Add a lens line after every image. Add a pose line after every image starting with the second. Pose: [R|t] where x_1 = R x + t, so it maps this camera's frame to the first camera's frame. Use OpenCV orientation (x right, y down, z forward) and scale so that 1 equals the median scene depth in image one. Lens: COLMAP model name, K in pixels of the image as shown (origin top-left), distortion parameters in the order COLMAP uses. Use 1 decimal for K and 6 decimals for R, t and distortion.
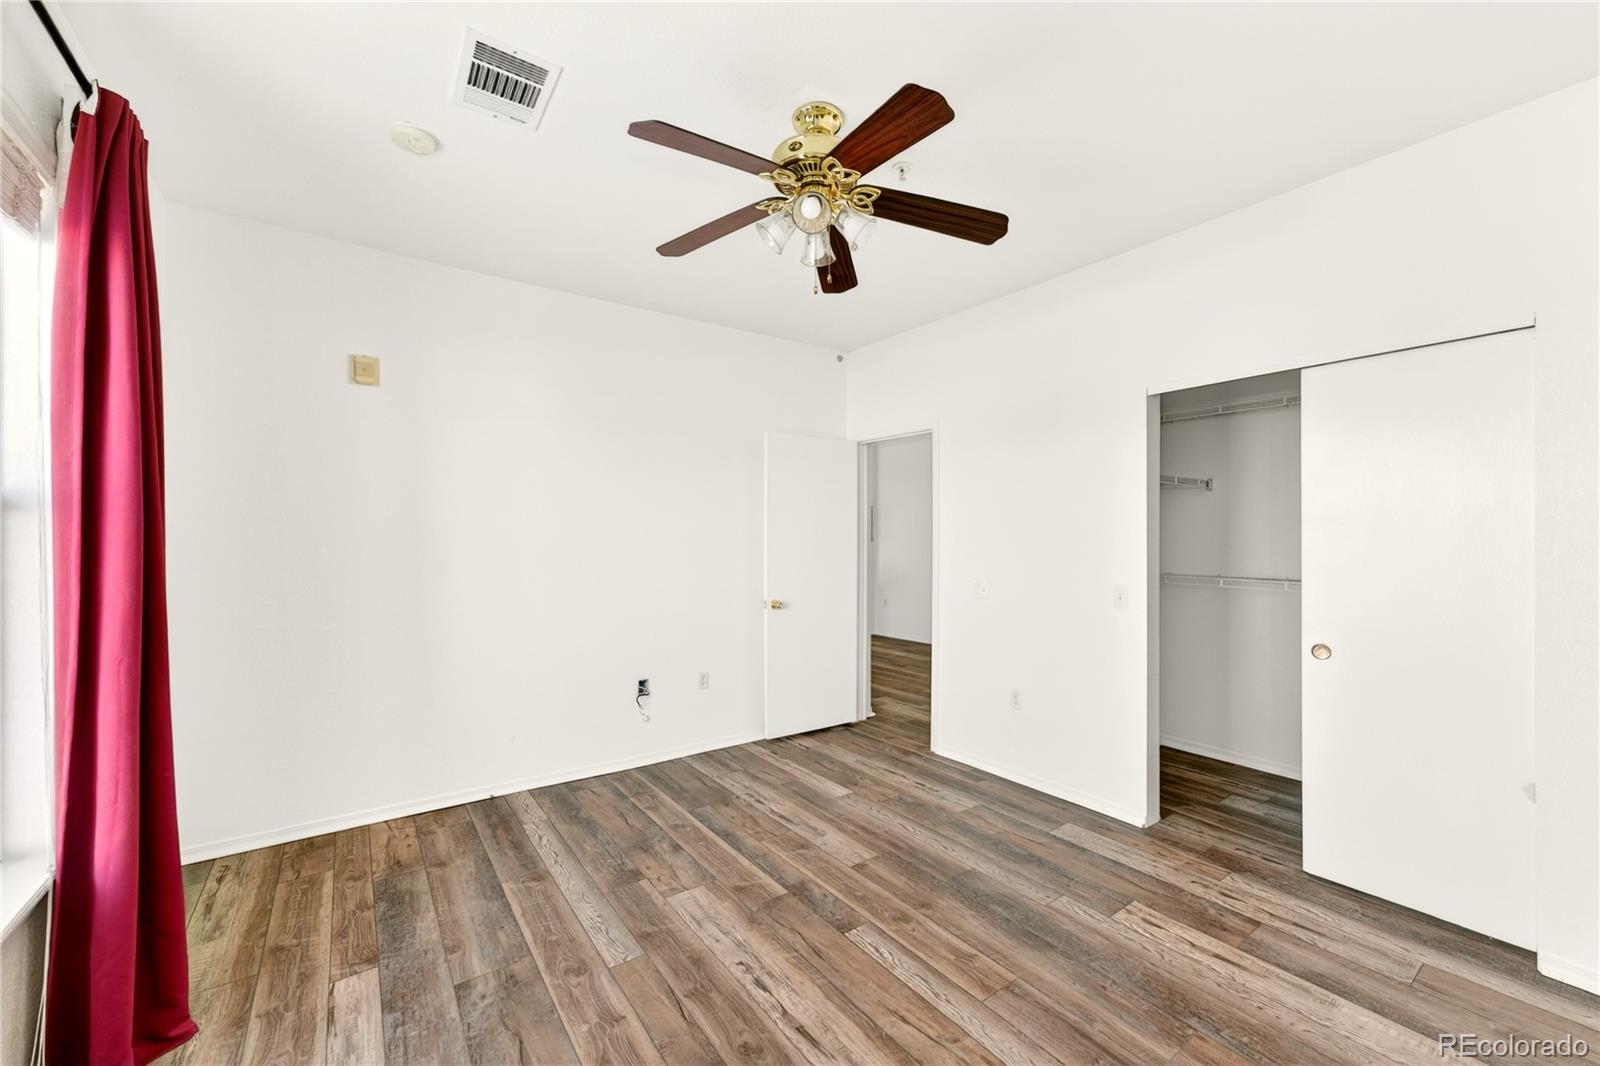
lens RADIAL K [[637.8, 0, 798.9], [0, 637.8, 540.0], [0, 0, 1]] dist [-0.002009, 0.003825]
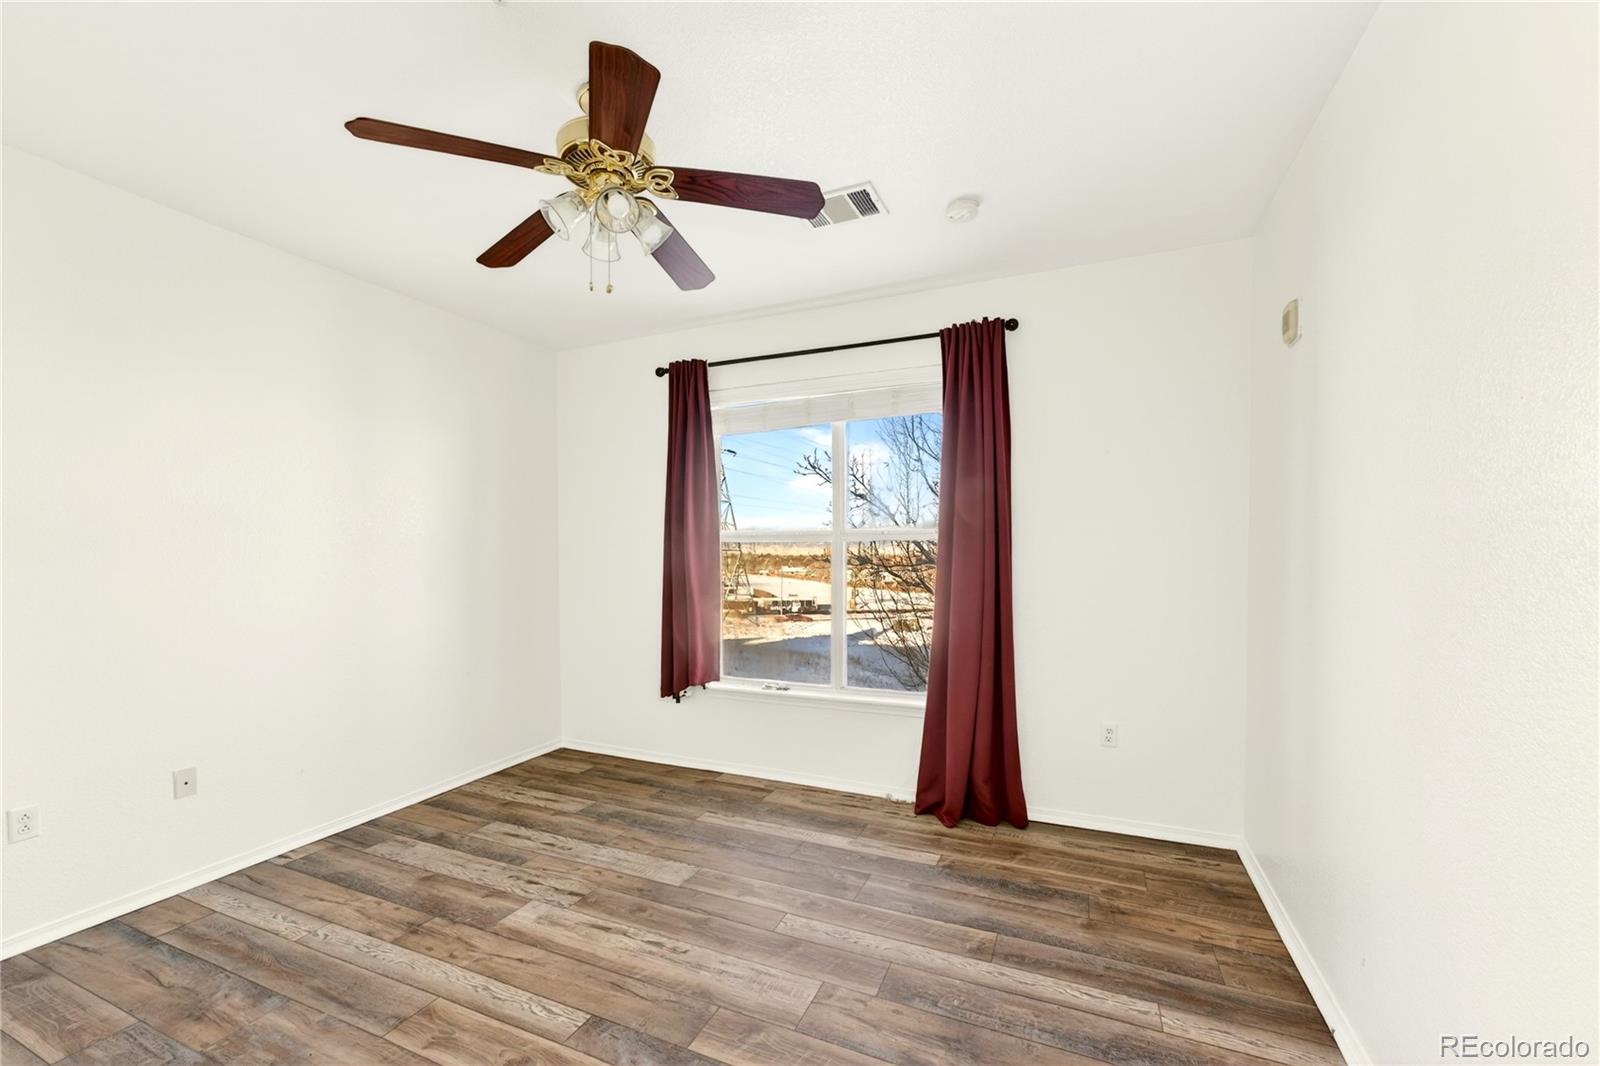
lens RADIAL K [[637.8, 0, 798.9], [0, 637.8, 540.0], [0, 0, 1]] dist [-0.002009, 0.003825]
pose [[-0.858477, -0.009060, -0.512773, 0.283348], [0.001302, 0.999802, -0.019846, -0.000860], [0.512851, -0.017705, -0.858295, 1.932776]]
